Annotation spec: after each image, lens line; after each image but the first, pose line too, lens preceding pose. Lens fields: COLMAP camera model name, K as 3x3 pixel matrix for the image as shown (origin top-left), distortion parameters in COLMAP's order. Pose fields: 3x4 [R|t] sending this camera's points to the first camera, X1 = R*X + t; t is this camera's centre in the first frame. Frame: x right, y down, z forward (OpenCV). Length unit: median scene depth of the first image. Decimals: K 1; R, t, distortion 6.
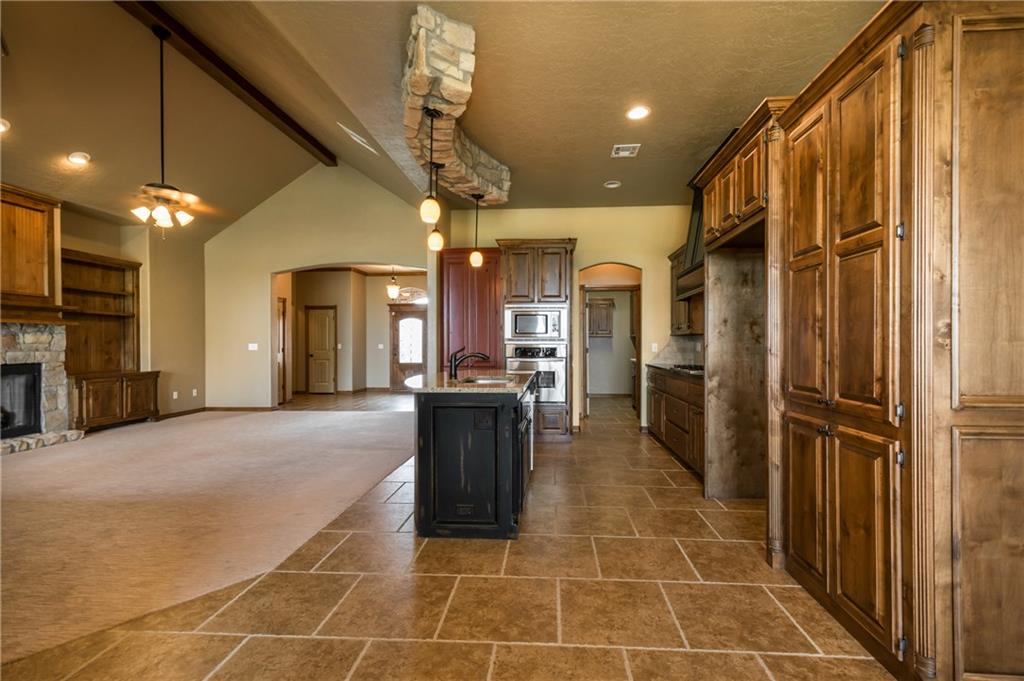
lens RADIAL K [[455.1, 0, 540.2], [0, 455.1, 345.9], [0, 0, 1]] dist [-0.000279, -0.000954]
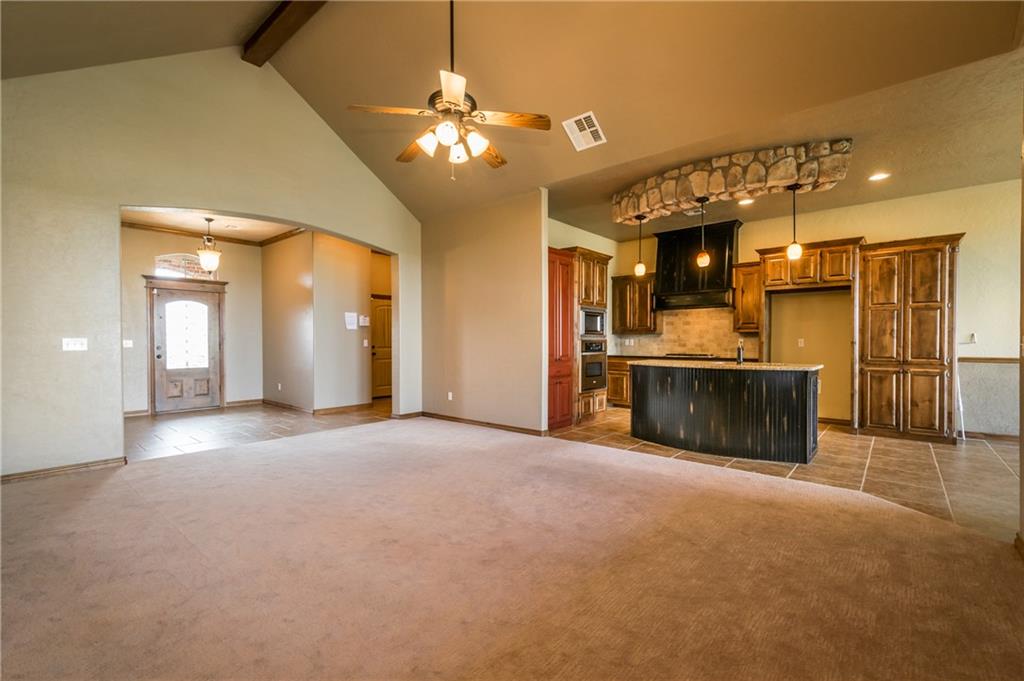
lens RADIAL K [[442.9, 0, 536.8], [0, 442.9, 348.2], [0, 0, 1]] dist [0.000741, -0.000322]
pose [[0.597708, -0.012308, 0.801620, -1.020182], [0.002639, 0.999907, 0.013385, 0.001307], [-0.801710, -0.005885, 0.597685, 0.424018]]
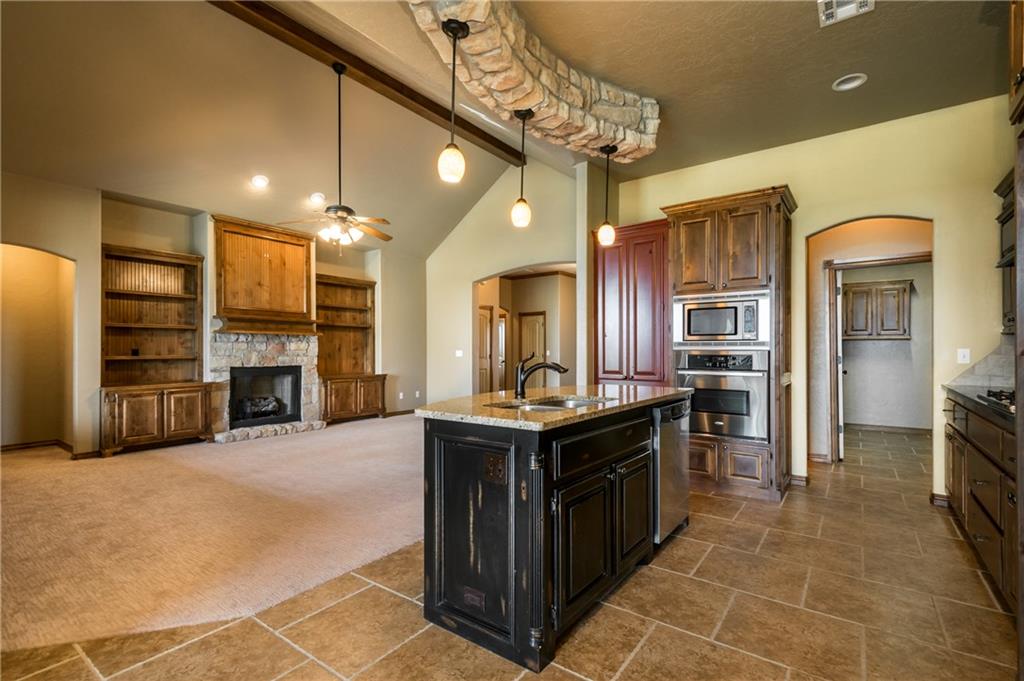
lens RADIAL K [[478.4, 0, 518.2], [0, 478.4, 349.3], [0, 0, 1]] dist [0.008125, -0.000840]
pose [[0.830571, -0.002510, -0.556907, 0.140952], [-0.001563, 0.999975, -0.006839, 0.000121], [0.556911, 0.006551, 0.830546, 0.226776]]
